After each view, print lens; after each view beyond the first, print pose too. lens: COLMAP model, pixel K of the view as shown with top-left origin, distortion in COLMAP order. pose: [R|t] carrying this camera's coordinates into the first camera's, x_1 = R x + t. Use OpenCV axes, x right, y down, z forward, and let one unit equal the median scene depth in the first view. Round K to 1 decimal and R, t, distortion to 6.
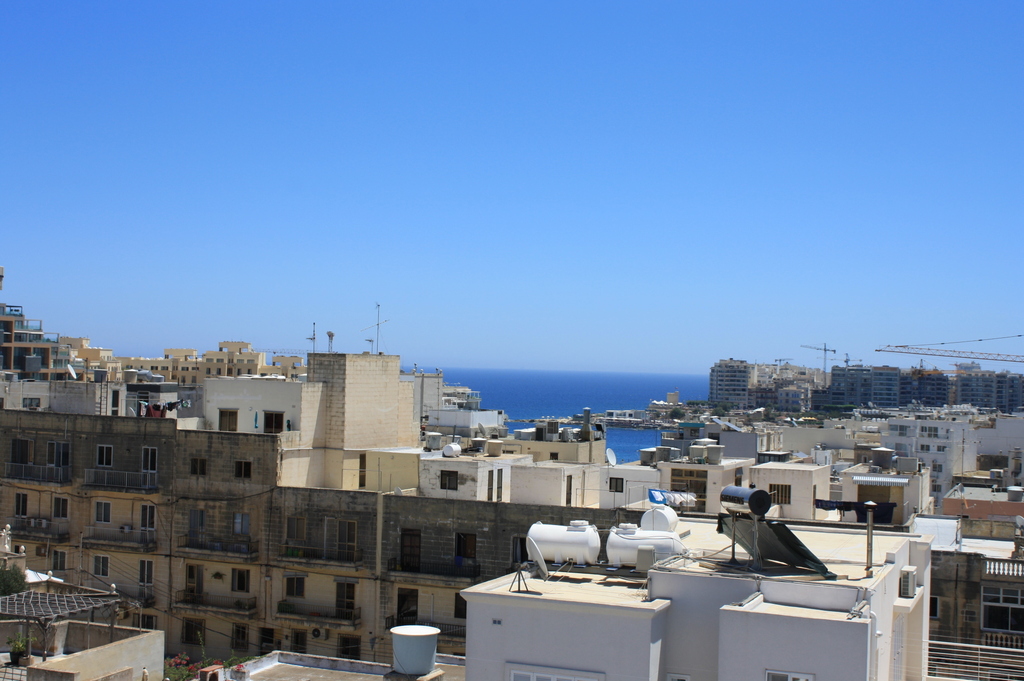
lens RADIAL K [[1420.5, 0, 514.7], [0, 1420.5, 341.1], [0, 0, 1]] dist [-0.051697, 0.000000]
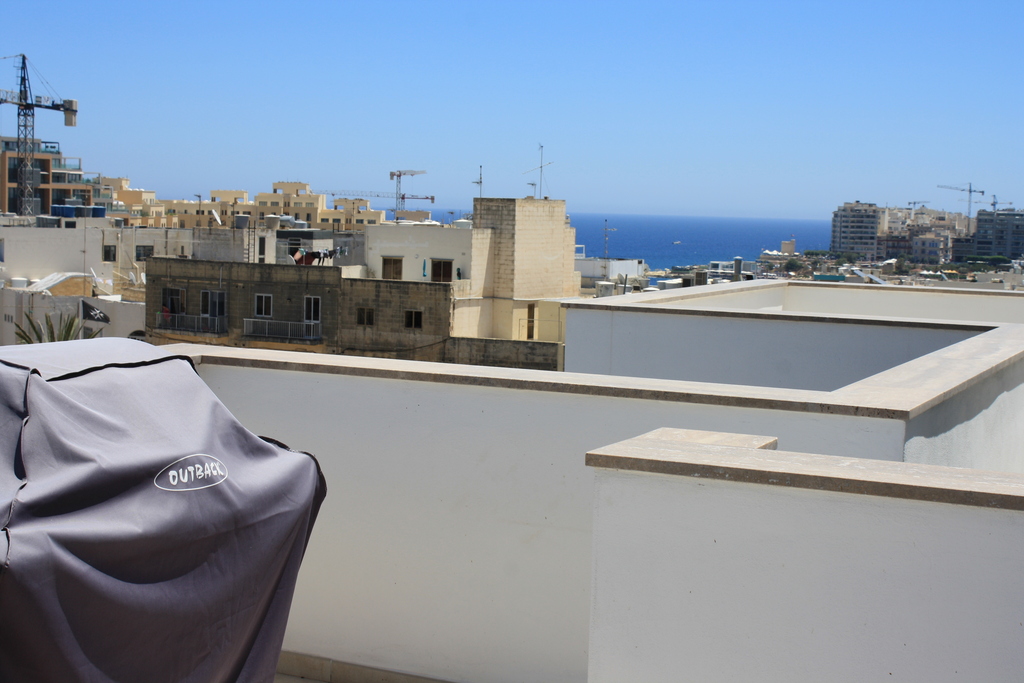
lens RADIAL K [[1652.5, 0, 508.9], [0, 1652.5, 340.5], [0, 0, 1]] dist [0.002371, 0.000000]
pose [[0.998645, 0.004211, -0.051861, -0.061925], [0.000805, 0.995351, 0.096314, -0.002839], [0.052026, -0.096225, 0.993999, -0.102152]]
